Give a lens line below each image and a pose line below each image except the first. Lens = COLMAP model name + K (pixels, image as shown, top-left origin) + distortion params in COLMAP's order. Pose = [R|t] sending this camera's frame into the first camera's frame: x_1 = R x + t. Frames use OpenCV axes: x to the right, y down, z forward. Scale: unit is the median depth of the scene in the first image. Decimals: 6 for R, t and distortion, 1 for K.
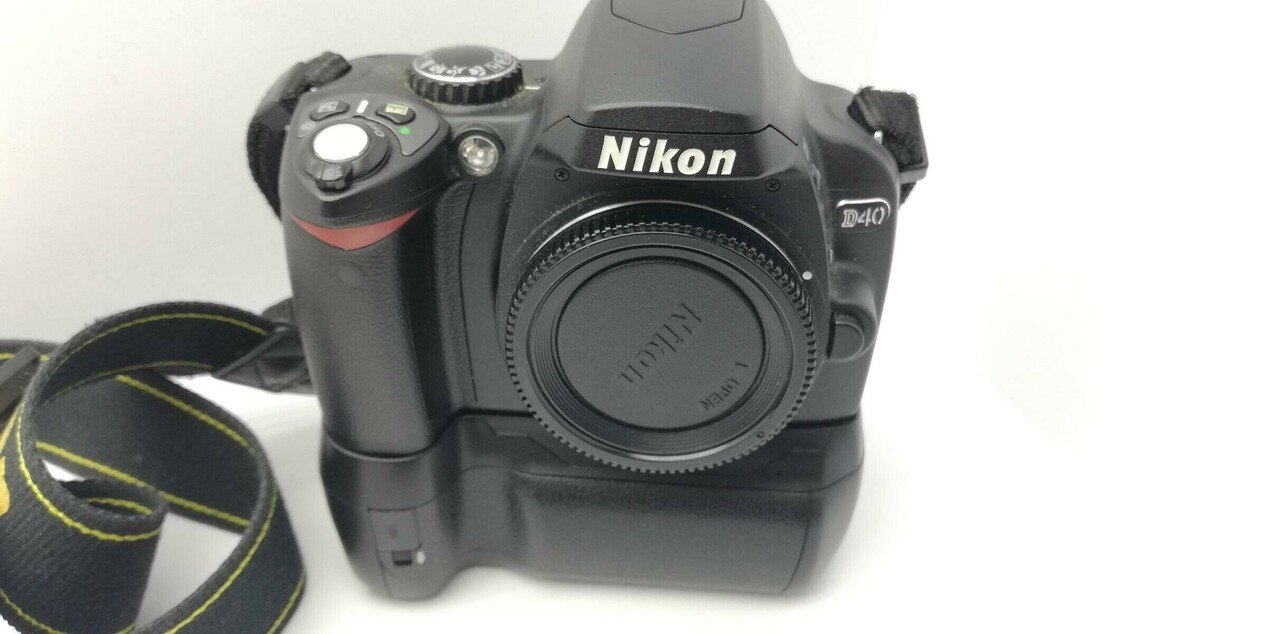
lens RADIAL K [[993.4, 0, 596.8], [0, 993.4, 317.1], [0, 0, 1]] dist [0.000943, -0.136309]
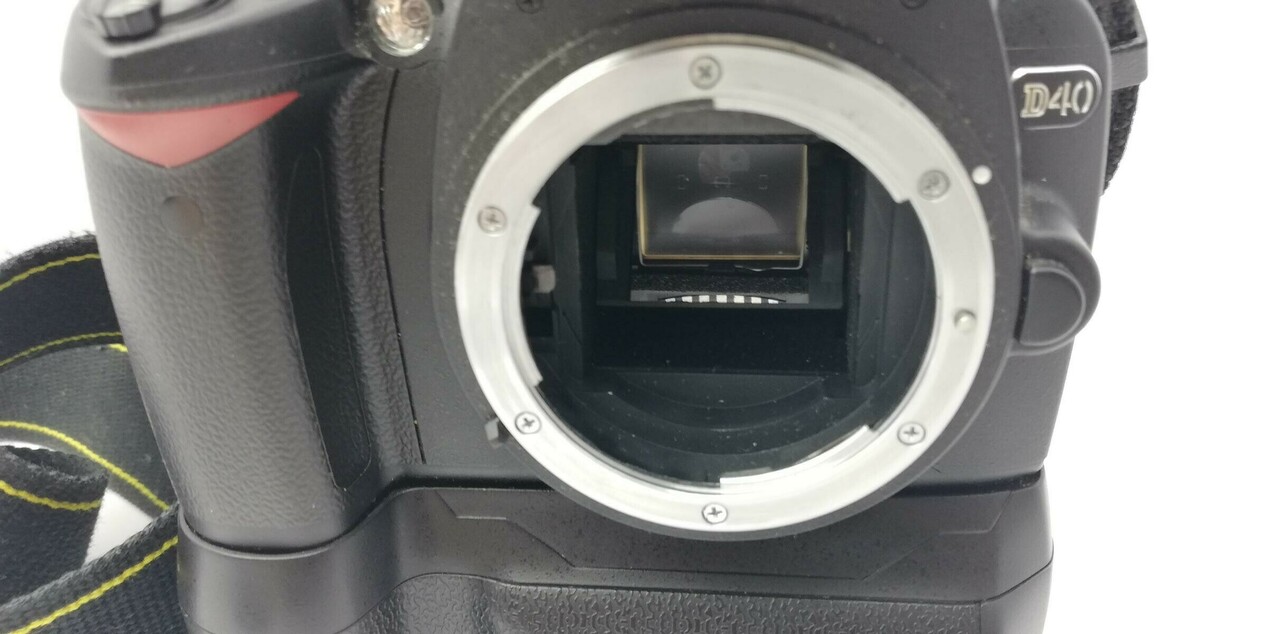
lens RADIAL K [[993.4, 0, 596.8], [0, 993.4, 317.1], [0, 0, 1]] dist [0.000943, -0.136309]
pose [[0.998424, -0.029184, -0.047936, 0.022462], [0.020913, 0.986109, -0.164775, 0.114570], [0.052079, 0.163513, 0.985166, 0.436492]]
